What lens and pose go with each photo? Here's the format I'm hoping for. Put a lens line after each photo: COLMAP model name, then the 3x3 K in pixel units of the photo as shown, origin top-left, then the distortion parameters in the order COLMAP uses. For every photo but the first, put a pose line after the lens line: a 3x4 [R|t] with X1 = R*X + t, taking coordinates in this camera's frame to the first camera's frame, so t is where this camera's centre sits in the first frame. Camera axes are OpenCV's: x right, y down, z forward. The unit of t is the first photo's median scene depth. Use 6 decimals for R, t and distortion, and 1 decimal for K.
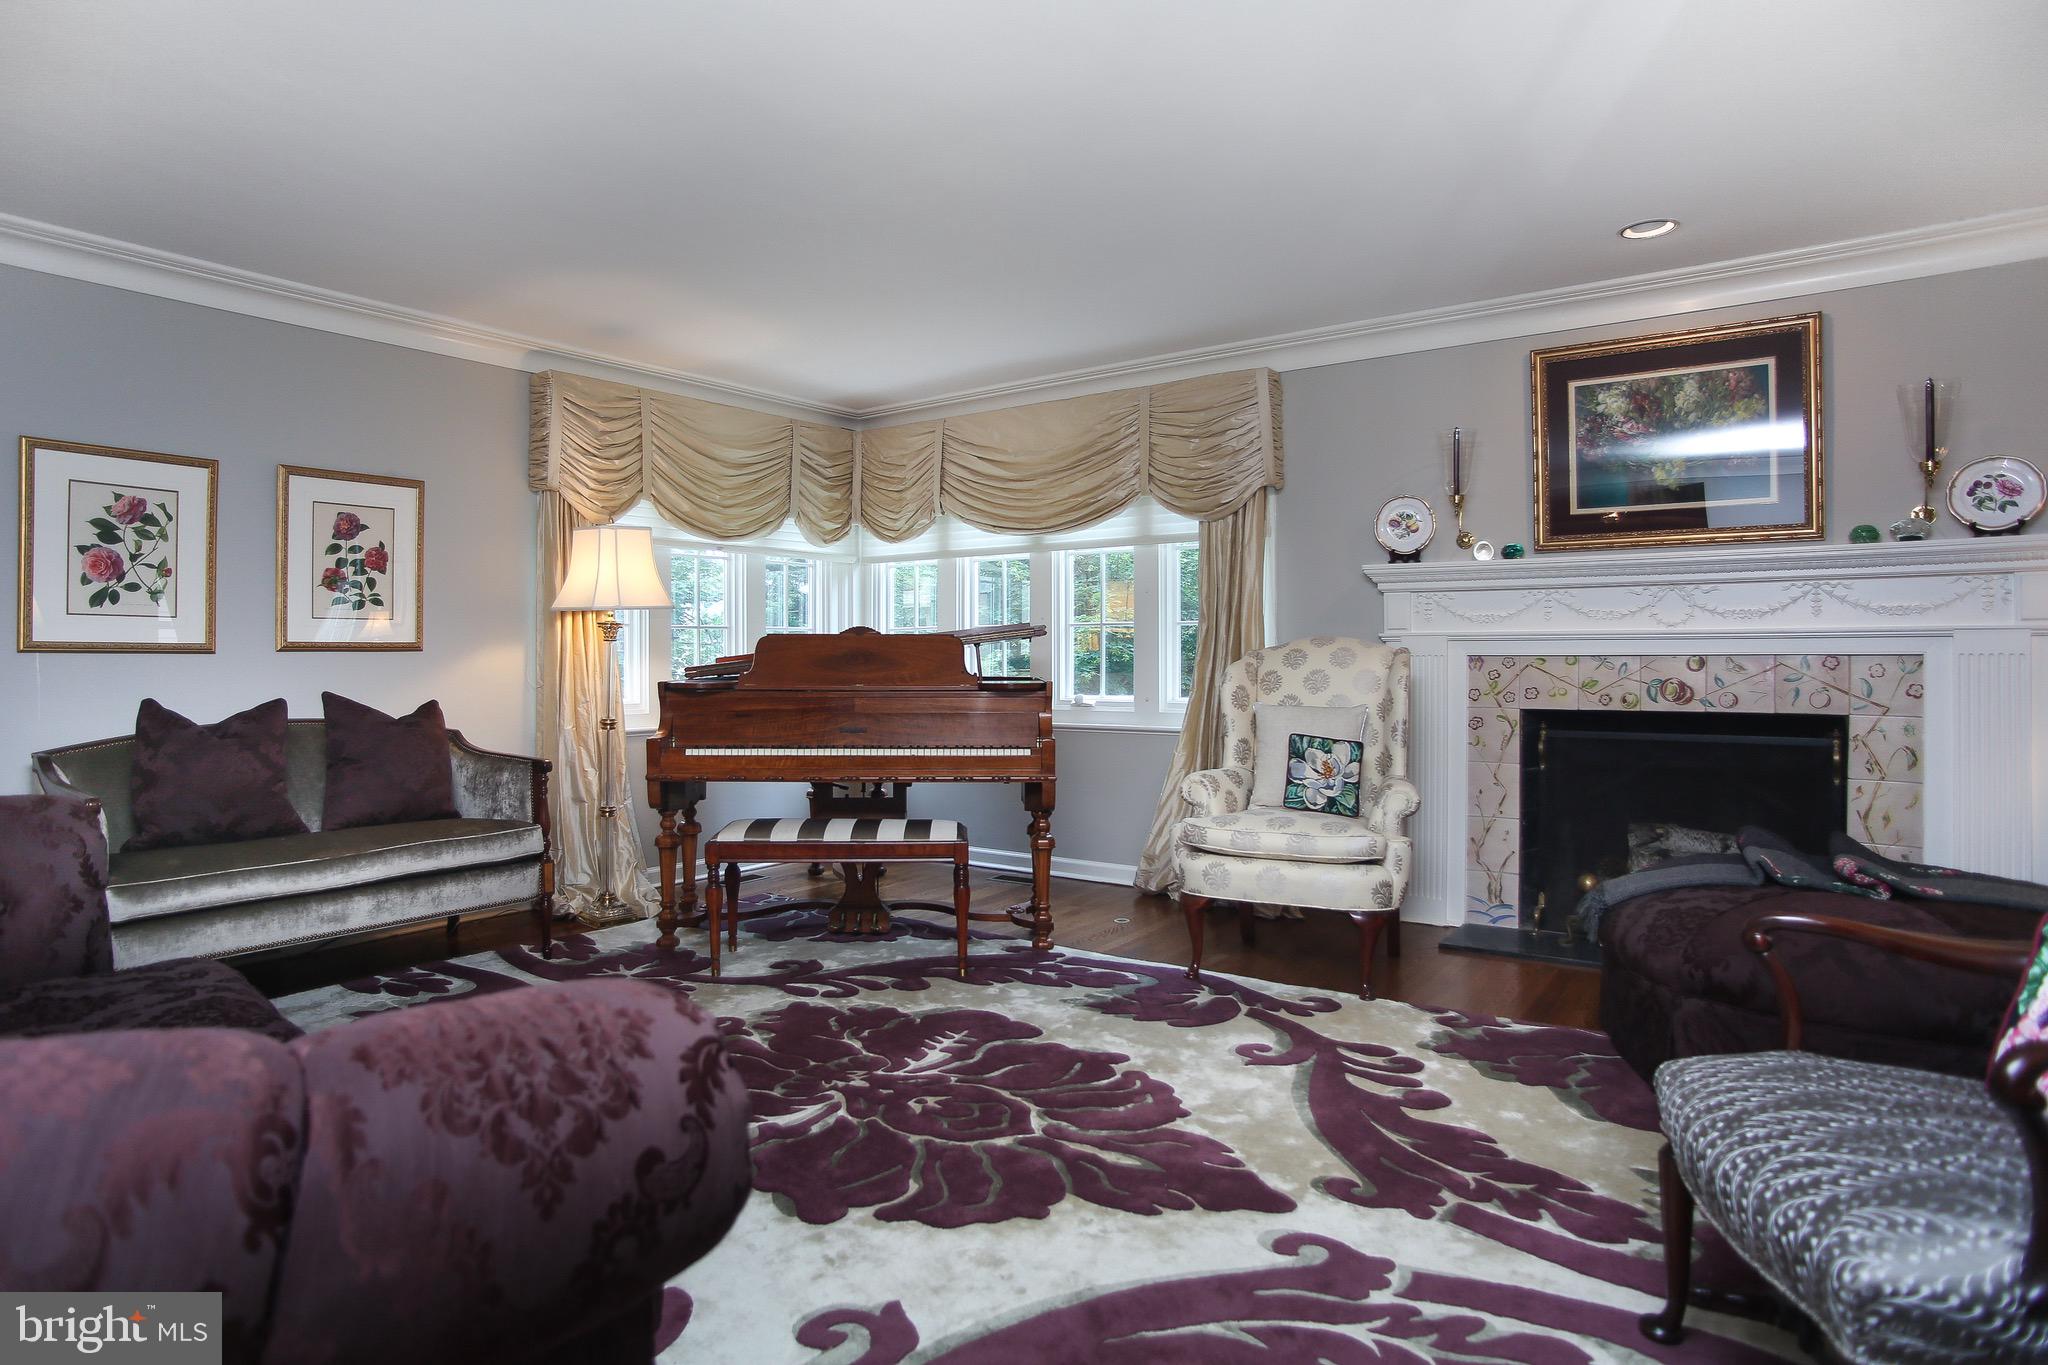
lens RADIAL K [[1102.5, 0, 1009.9], [0, 1102.5, 670.7], [0, 0, 1]] dist [-0.080070, 0.011725]
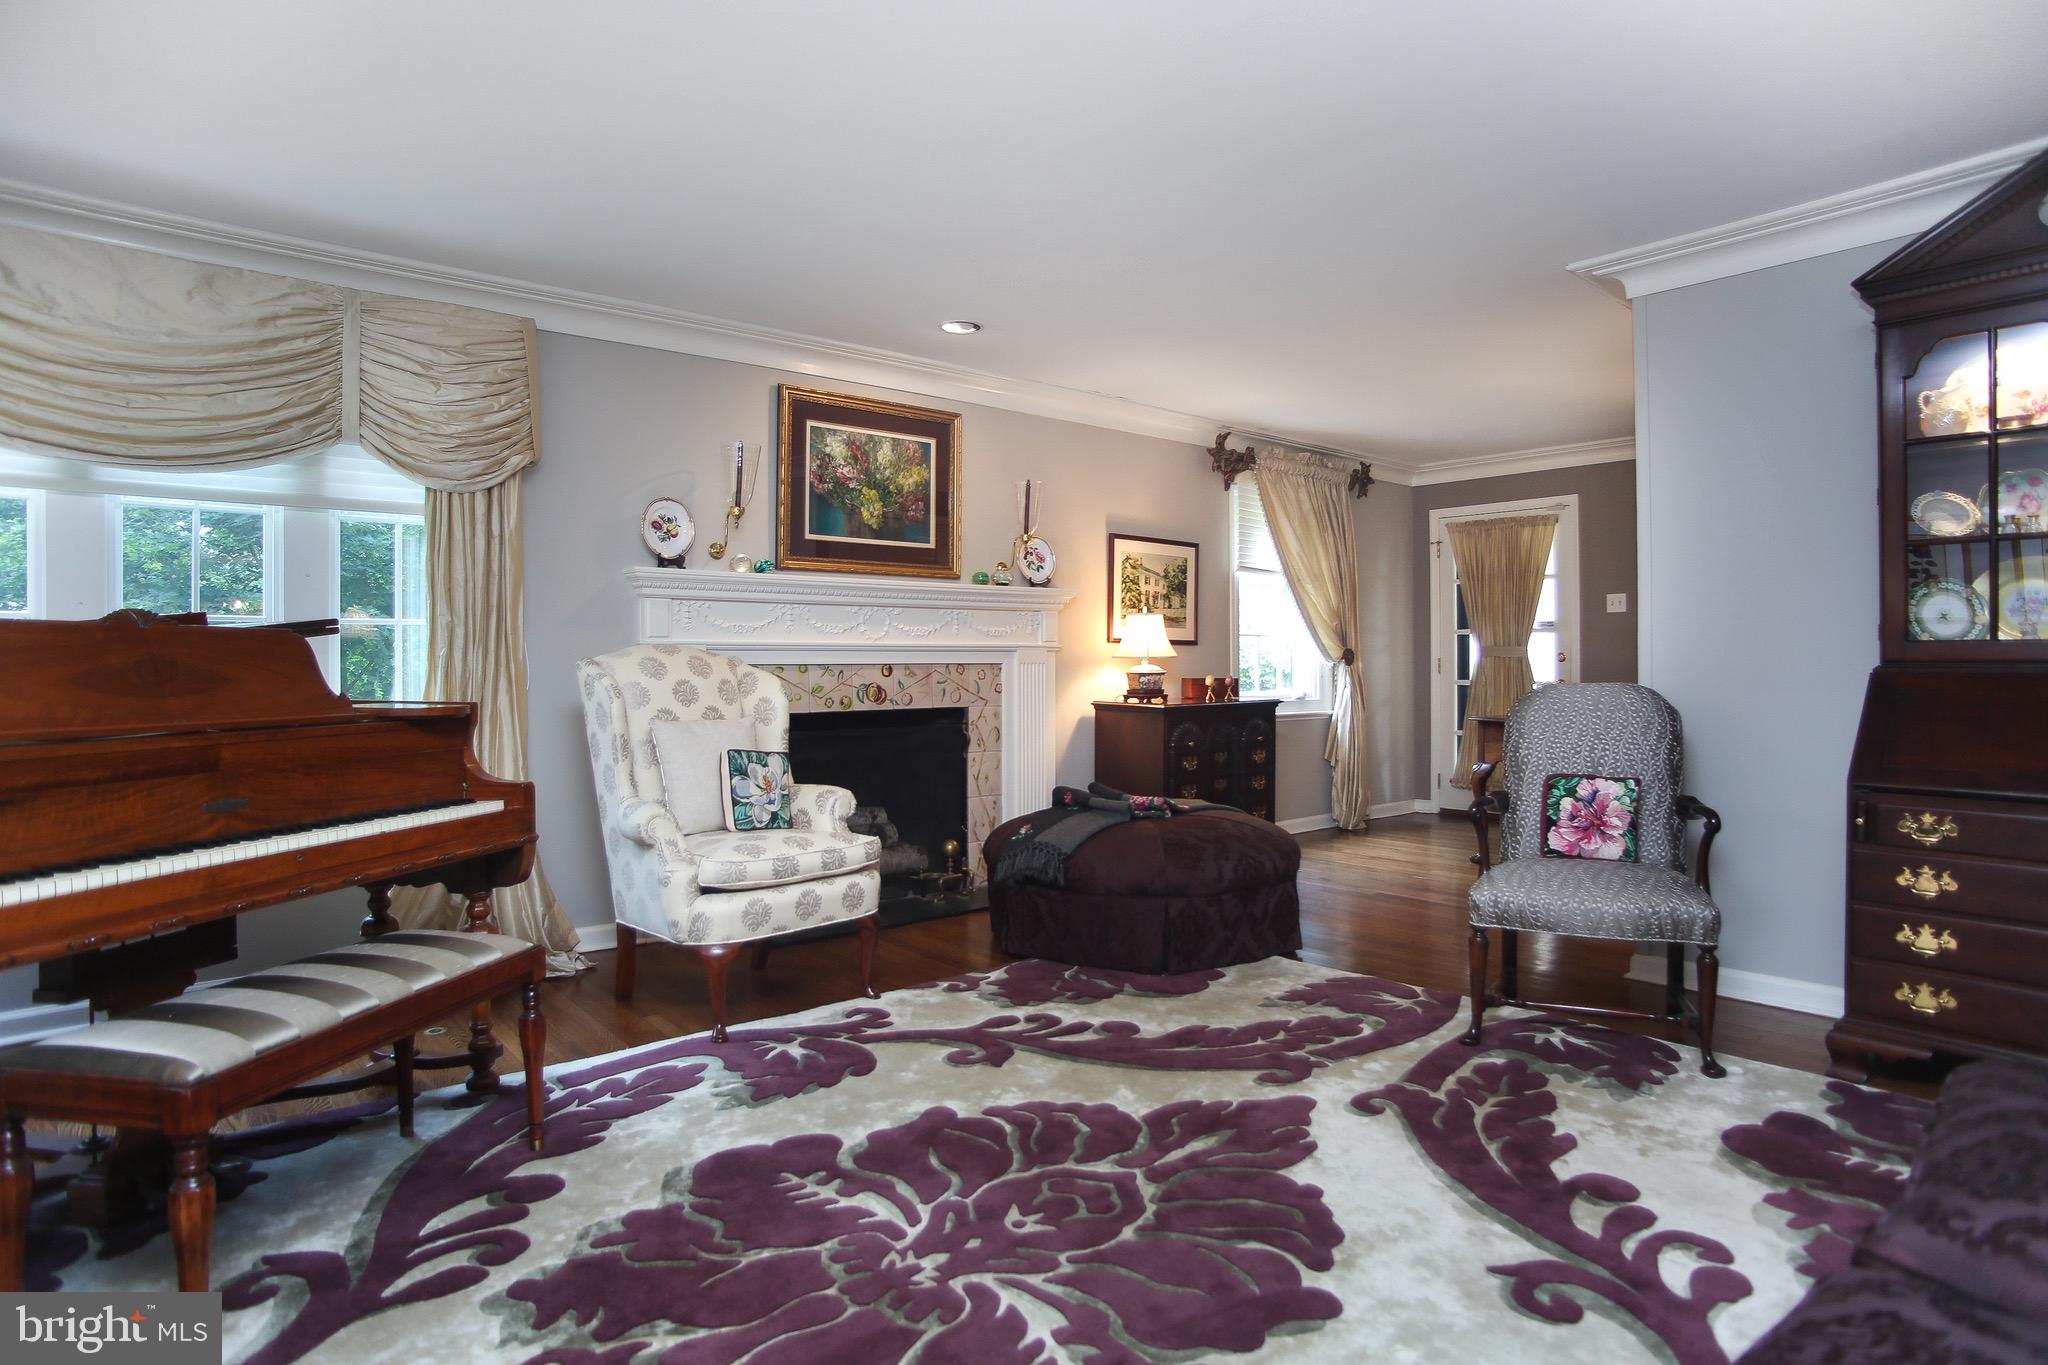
lens RADIAL K [[1102.5, 0, 1010.1], [0, 1102.5, 673.0], [0, 0, 1]] dist [-0.080070, 0.011725]
pose [[0.258129, -0.006506, 0.966088, -0.643044], [0.014813, 0.999886, 0.002776, -0.006497], [-0.965997, 0.013594, 0.258196, 0.609094]]
